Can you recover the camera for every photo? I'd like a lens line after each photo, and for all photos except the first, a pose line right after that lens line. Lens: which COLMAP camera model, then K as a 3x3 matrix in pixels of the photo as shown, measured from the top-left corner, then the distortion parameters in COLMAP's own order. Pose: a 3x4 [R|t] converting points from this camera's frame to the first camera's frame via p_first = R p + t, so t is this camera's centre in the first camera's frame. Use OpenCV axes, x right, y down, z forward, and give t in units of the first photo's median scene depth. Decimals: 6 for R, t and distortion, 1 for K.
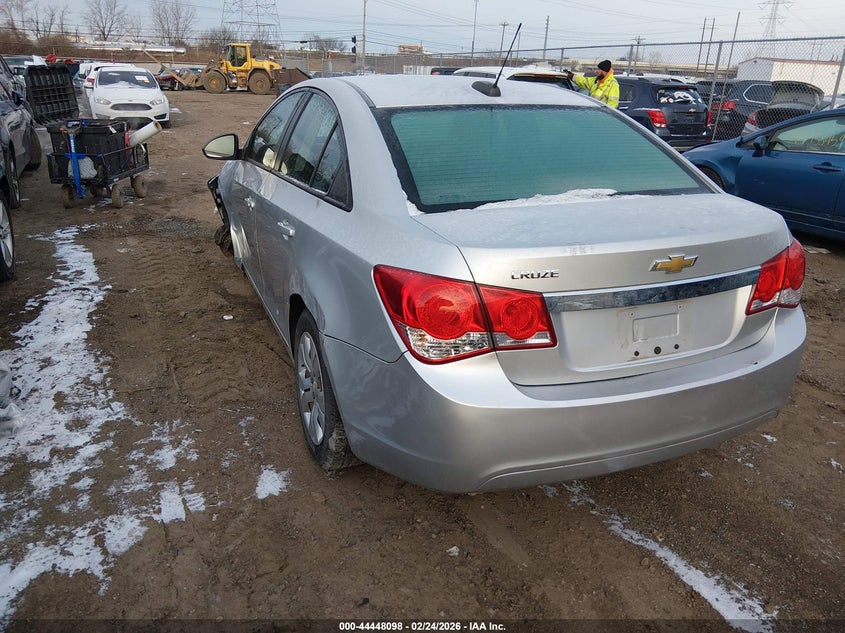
lens RADIAL K [[711.7, 0, 450.0], [0, 711.7, 309.3], [0, 0, 1]] dist [0.008017, -0.004208]
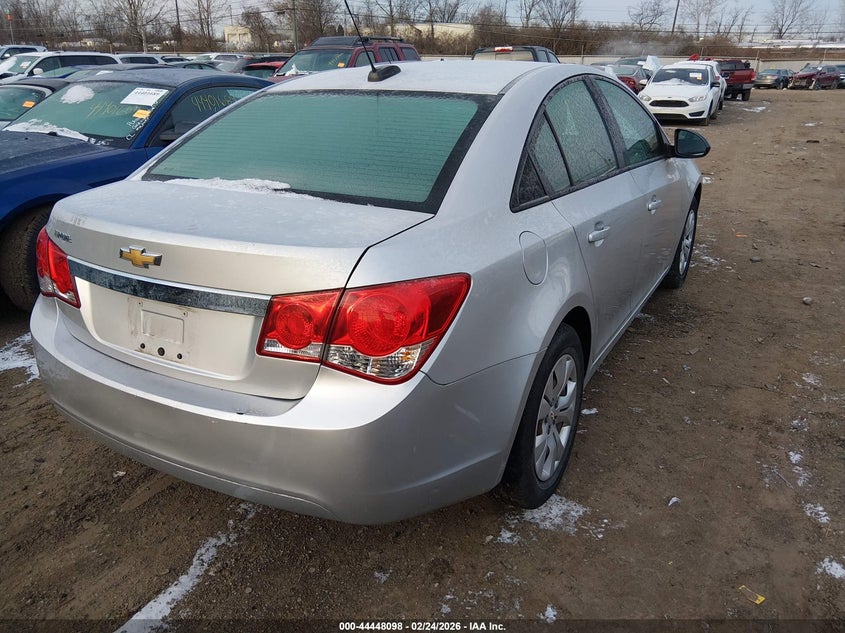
lens RADIAL K [[711.7, 0, 423.8], [0, 711.7, 318.6], [0, 0, 1]] dist [0.008017, -0.004208]
pose [[0.562266, 0.260334, -0.784910, 1.032291], [-0.252295, 0.957906, 0.136982, -0.169029], [0.787531, 0.121008, 0.604278, 0.608744]]
